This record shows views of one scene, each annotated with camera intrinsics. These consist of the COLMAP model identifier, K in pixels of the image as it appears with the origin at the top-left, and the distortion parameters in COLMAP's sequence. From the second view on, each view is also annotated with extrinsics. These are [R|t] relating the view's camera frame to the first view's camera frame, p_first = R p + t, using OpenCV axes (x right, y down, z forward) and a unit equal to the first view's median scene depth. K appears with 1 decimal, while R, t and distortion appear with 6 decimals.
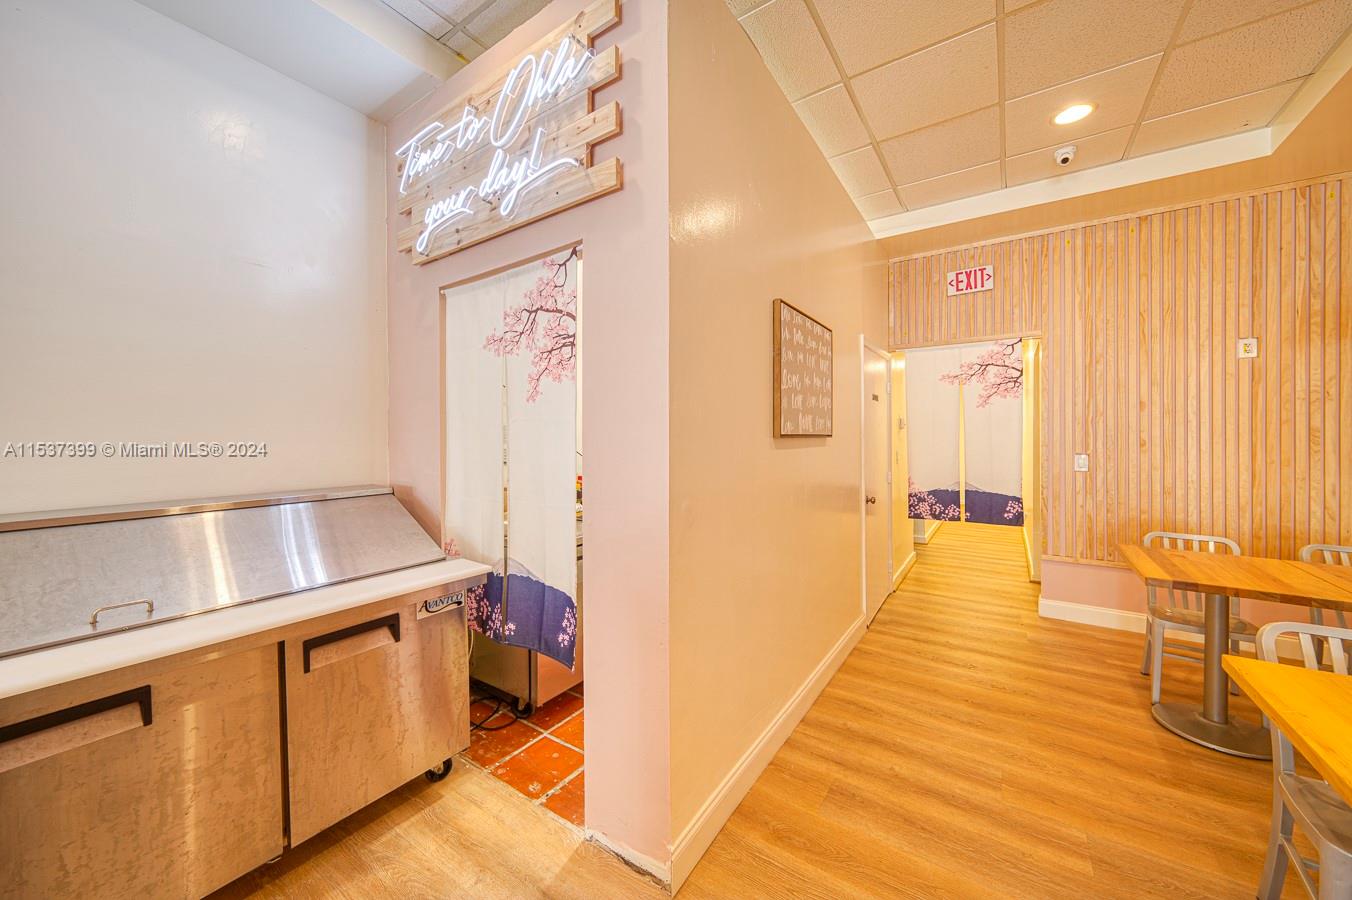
lens RADIAL K [[489.4, 0, 681.5], [0, 489.4, 437.2], [0, 0, 1]] dist [0.001862, -0.001170]
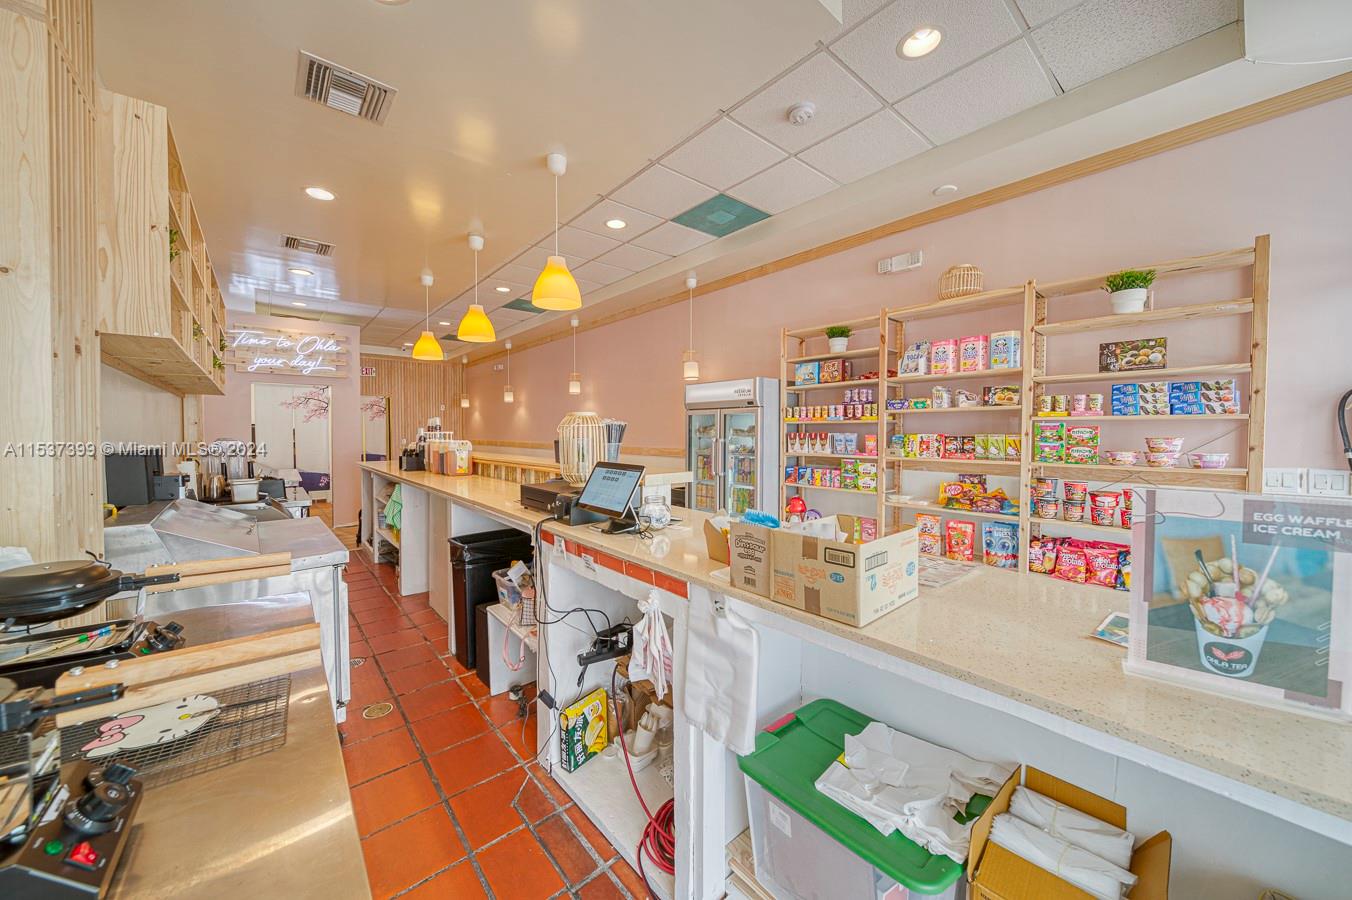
lens RADIAL K [[489.4, 0, 678.1], [0, 489.4, 440.1], [0, 0, 1]] dist [0.001862, -0.001170]
pose [[0.250508, -0.012636, 0.968032, -1.478520], [-0.003788, 0.999894, 0.014032, -0.003196], [-0.968107, -0.007182, 0.250434, -1.218960]]
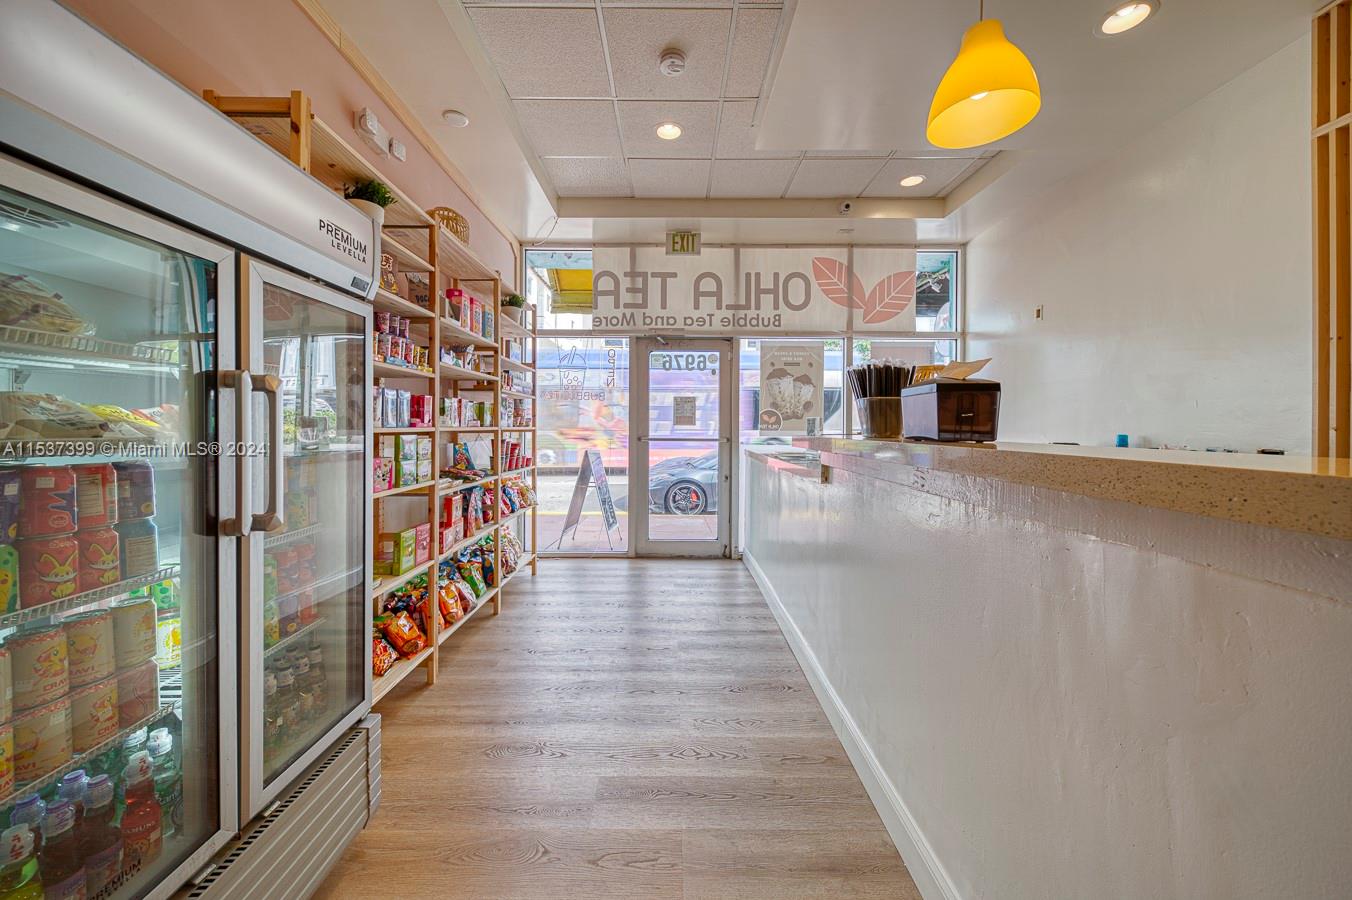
lens RADIAL K [[489.4, 0, 680.7], [0, 489.4, 423.9], [0, 0, 1]] dist [0.001862, -0.001170]
pose [[-0.816524, -0.012550, -0.577176, -0.417866], [-0.010711, 0.999921, -0.006588, 0.033871], [0.577213, 0.000803, -0.816594, -0.678690]]
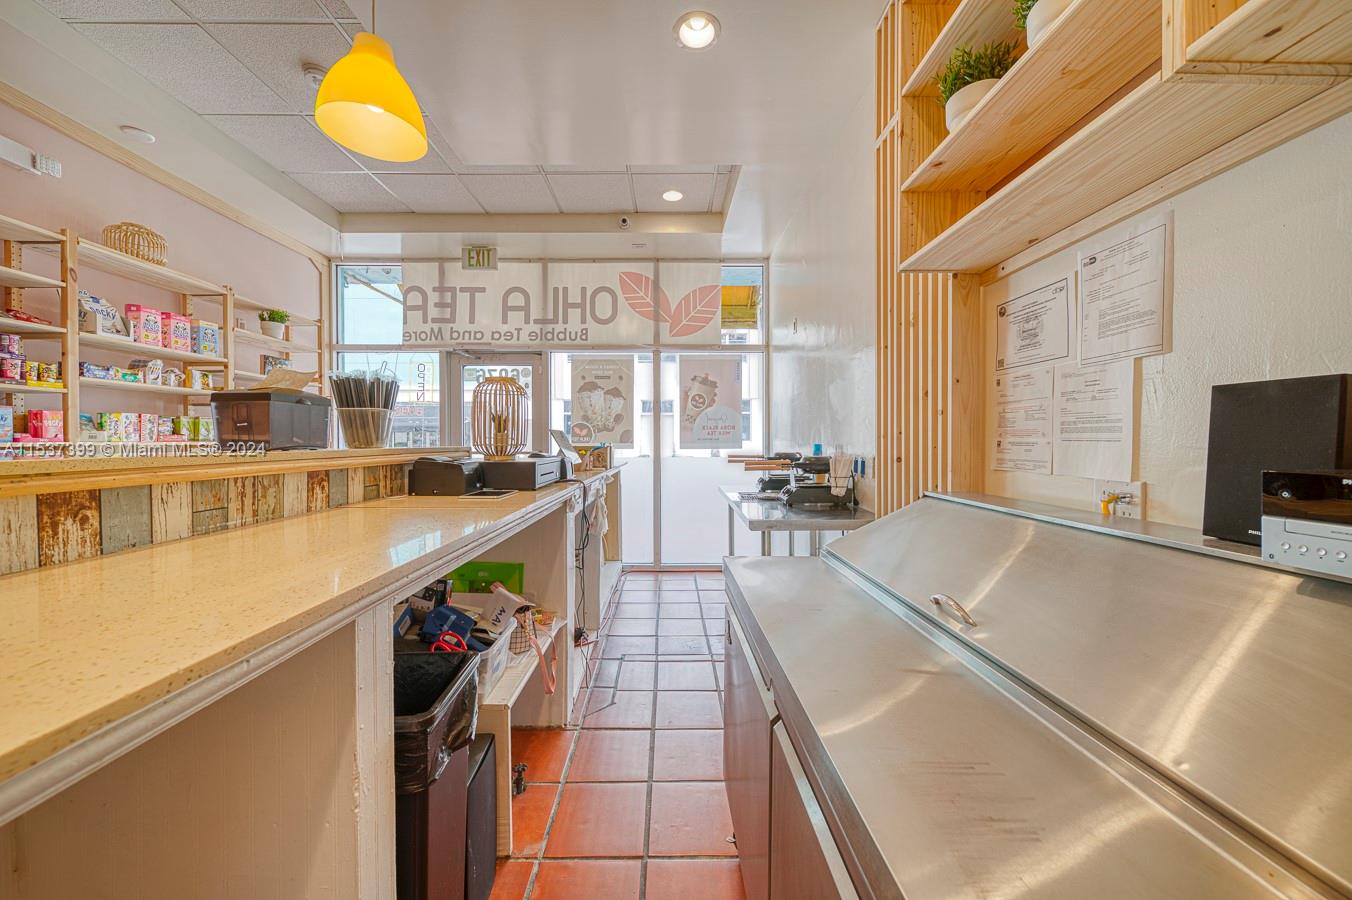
lens RADIAL K [[489.4, 0, 686.5], [0, 489.4, 445.2], [0, 0, 1]] dist [0.001862, -0.001170]
pose [[-0.807052, 0.002899, -0.590474, -0.780399], [-0.001939, 0.999970, 0.007558, 0.035311], [0.590478, 0.007245, -0.807021, -0.393806]]
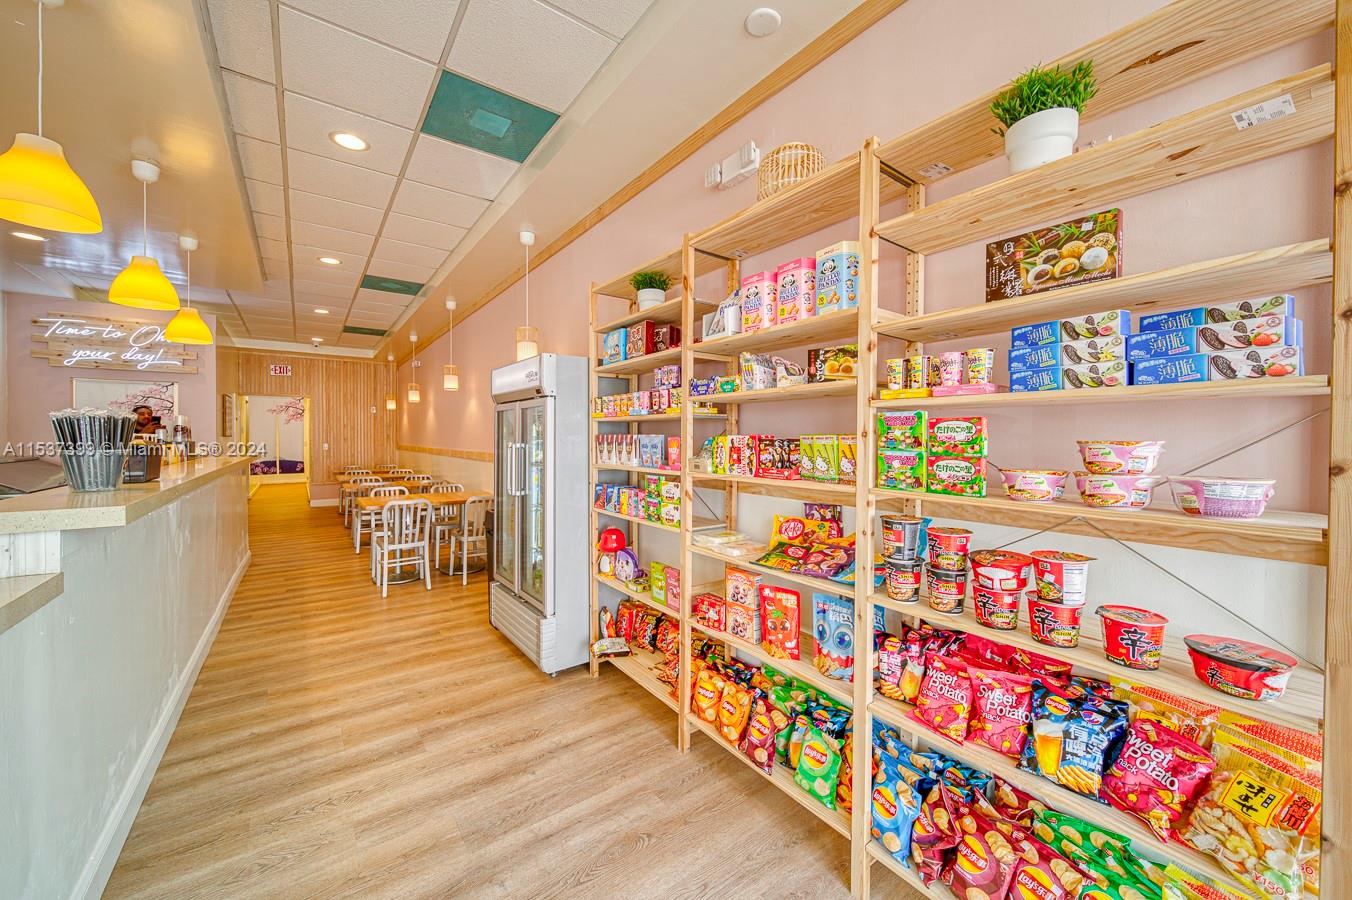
lens RADIAL K [[489.4, 0, 670.7], [0, 489.4, 438.7], [0, 0, 1]] dist [0.001862, -0.001170]
pose [[0.315658, -0.001603, 0.948872, -1.051602], [-0.001690, 0.999996, 0.002252, -0.000958], [-0.948871, -0.002314, 0.315654, -1.515083]]
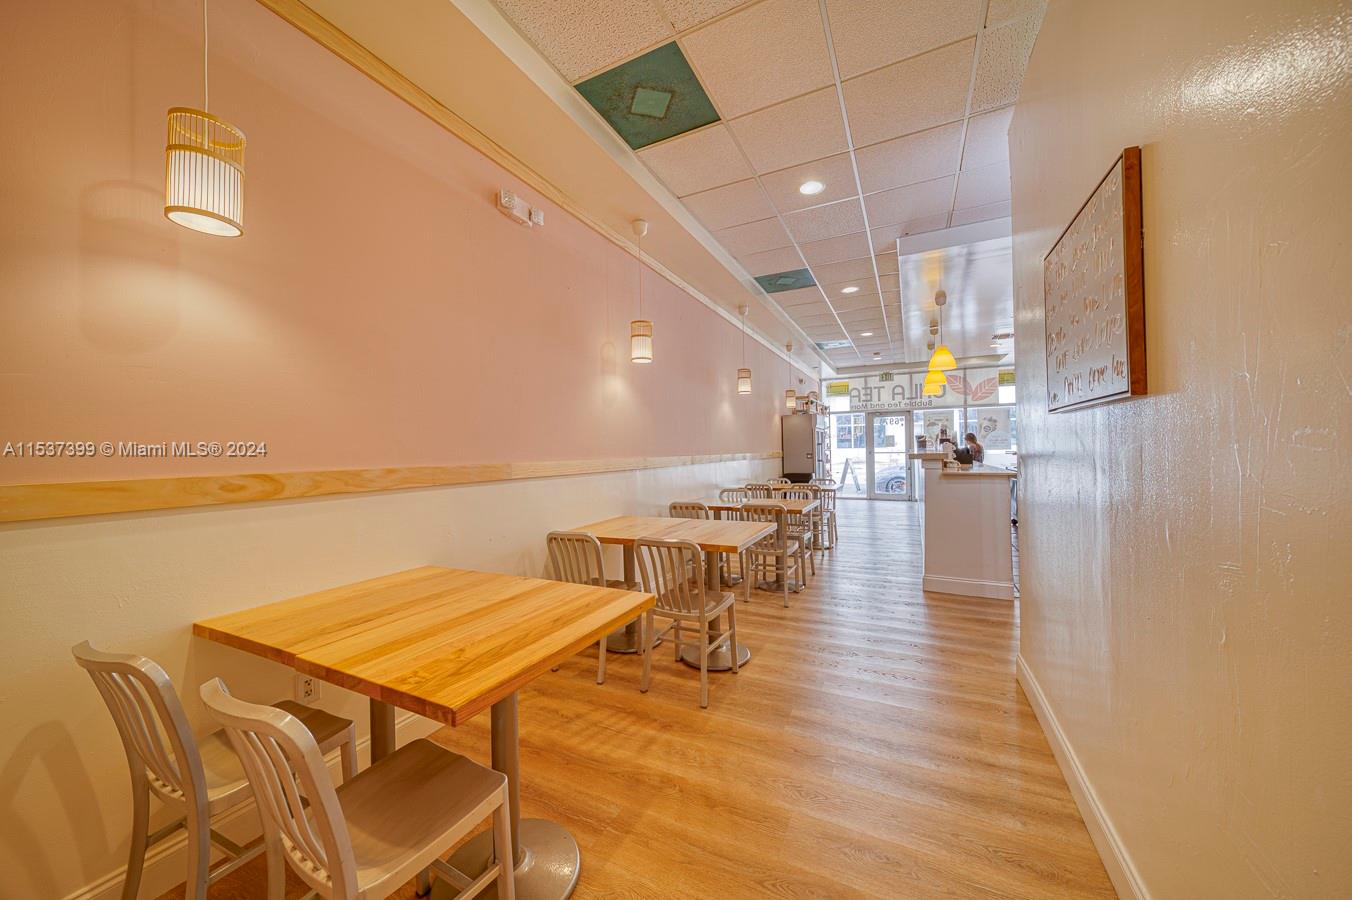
lens RADIAL K [[489.4, 0, 671.2], [0, 489.4, 446.0], [0, 0, 1]] dist [0.001862, -0.001170]
pose [[-0.990140, 0.014781, -0.139303, 0.613046], [0.015652, 0.999864, -0.005158, 0.018030], [0.139207, -0.007287, -0.990236, 1.109943]]
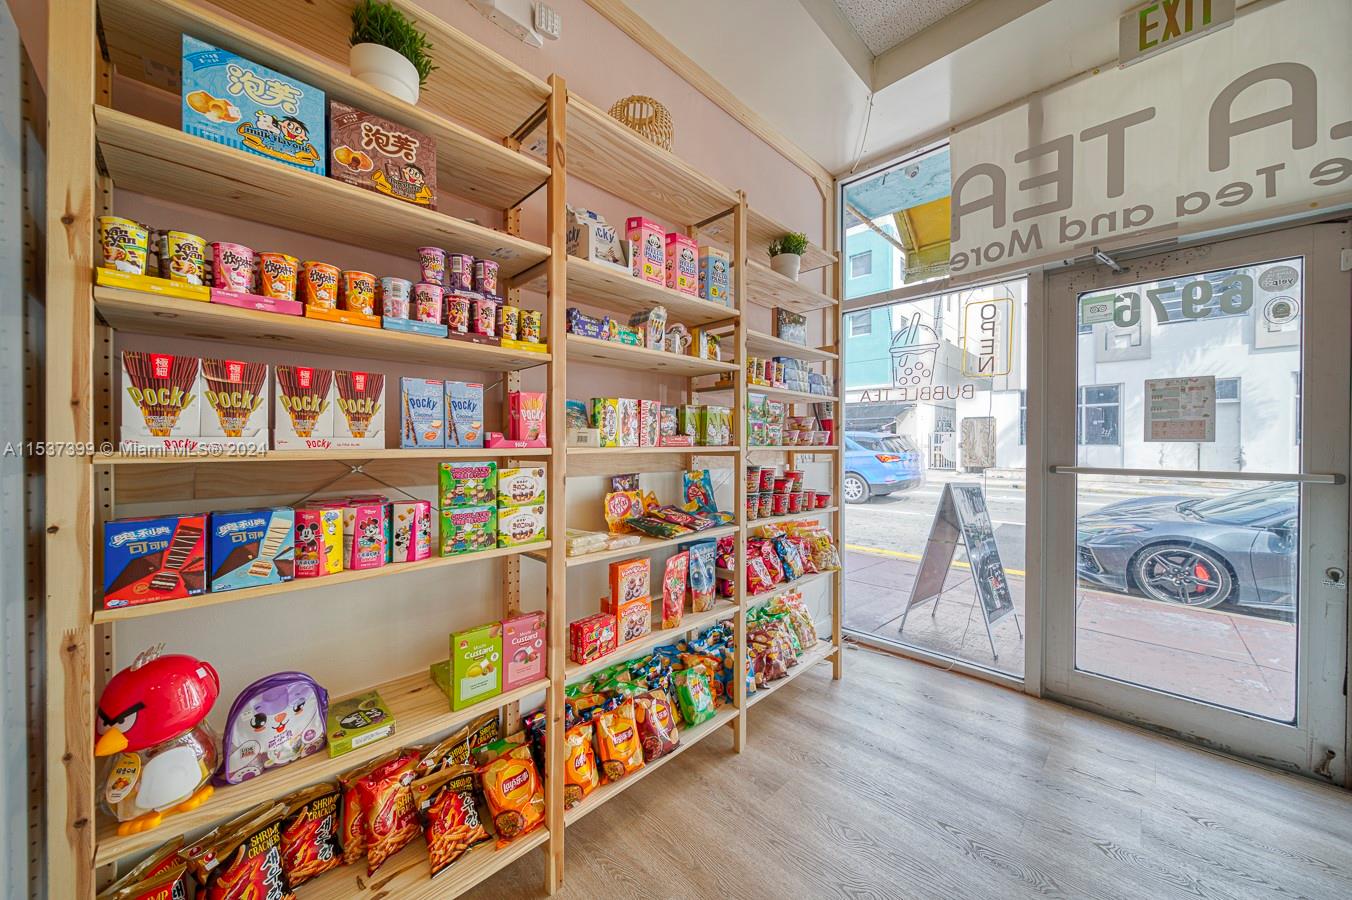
lens RADIAL K [[489.4, 0, 667.4], [0, 489.4, 447.7], [0, 0, 1]] dist [0.001862, -0.001170]
pose [[-0.983717, -0.006289, 0.179615, -0.660262], [-0.004355, 0.999928, 0.011160, 0.033188], [-0.179672, 0.010196, -0.983674, -1.020300]]
